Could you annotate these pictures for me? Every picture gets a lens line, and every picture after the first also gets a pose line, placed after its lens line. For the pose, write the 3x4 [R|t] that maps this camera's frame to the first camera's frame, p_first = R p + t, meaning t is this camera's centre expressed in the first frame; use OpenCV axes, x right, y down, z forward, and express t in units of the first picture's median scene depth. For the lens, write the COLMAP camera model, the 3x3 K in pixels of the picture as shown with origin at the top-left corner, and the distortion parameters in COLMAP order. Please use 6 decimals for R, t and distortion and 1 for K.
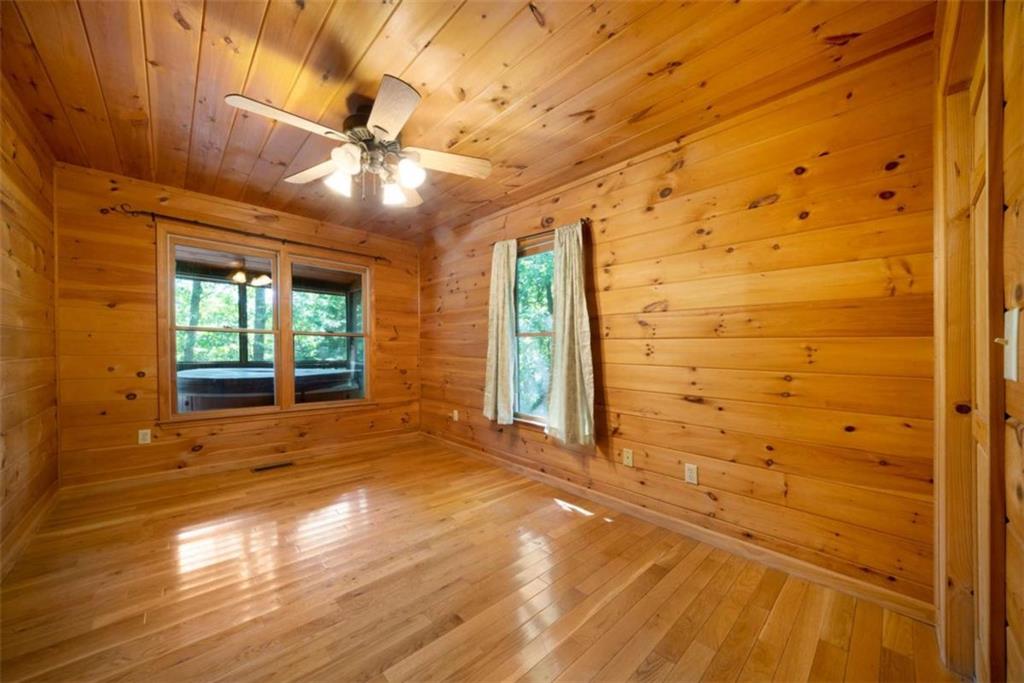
lens RADIAL K [[352.9, 0, 495.7], [0, 352.9, 358.9], [0, 0, 1]] dist [-0.003101, -0.000156]
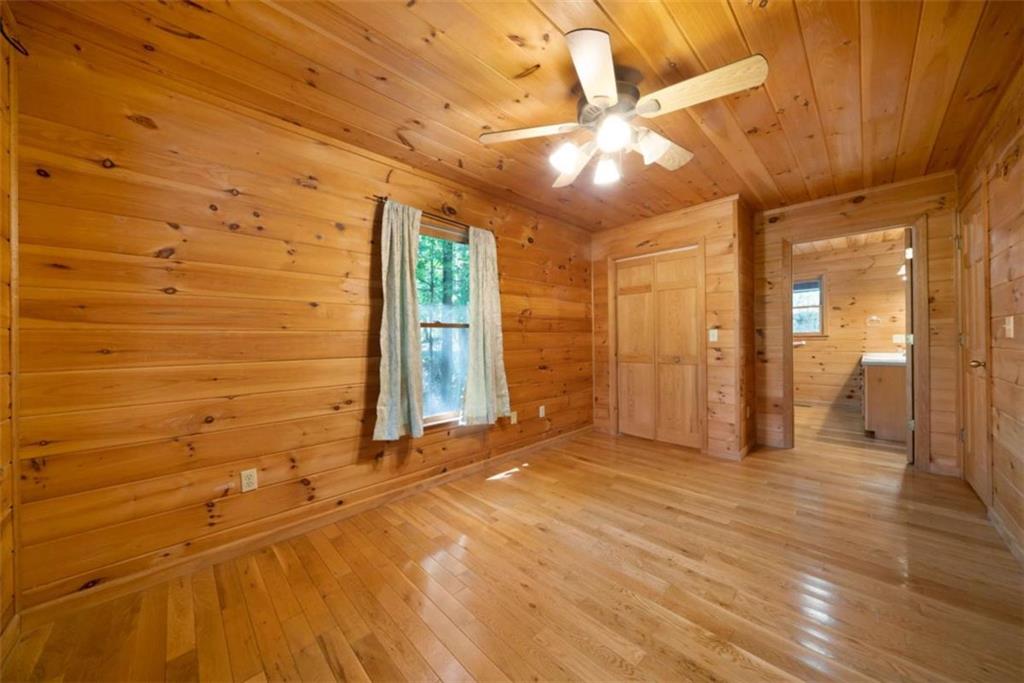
lens RADIAL K [[352.9, 0, 515.8], [0, 352.9, 341.2], [0, 0, 1]] dist [-0.003101, -0.000156]
pose [[-0.035380, -0.015035, 0.999261, -0.931168], [0.044191, 0.998885, 0.016594, -0.039555], [-0.998396, 0.044746, -0.034676, 0.957694]]
